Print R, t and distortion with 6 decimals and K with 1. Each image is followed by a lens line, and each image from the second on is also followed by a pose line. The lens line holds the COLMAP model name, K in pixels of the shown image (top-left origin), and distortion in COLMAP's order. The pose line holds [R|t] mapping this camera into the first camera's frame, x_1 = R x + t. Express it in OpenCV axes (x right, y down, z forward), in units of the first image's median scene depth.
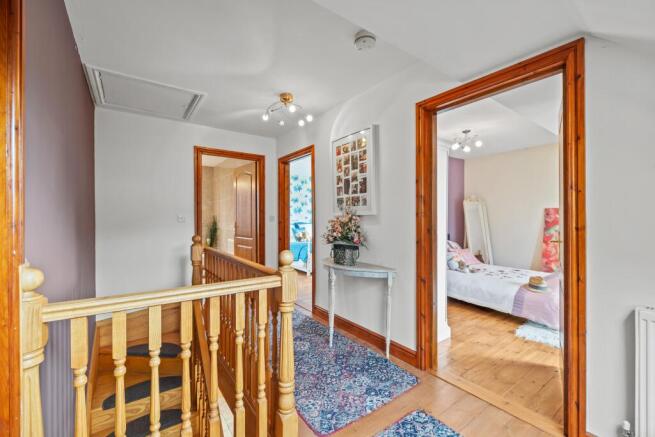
lens RADIAL K [[277.1, 0, 325.2], [0, 277.1, 219.1], [0, 0, 1]] dist [0.004490, 0.000780]
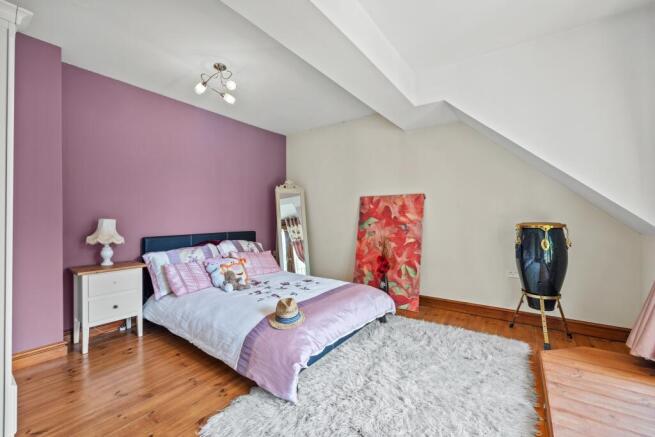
lens RADIAL K [[277.1, 0, 329.6], [0, 277.1, 219.6], [0, 0, 1]] dist [0.004490, 0.000780]
pose [[0.946695, -0.002627, 0.322120, 0.457409], [0.000052, 0.999968, 0.008000, 0.020169], [-0.322130, -0.007557, 0.946665, 0.279901]]
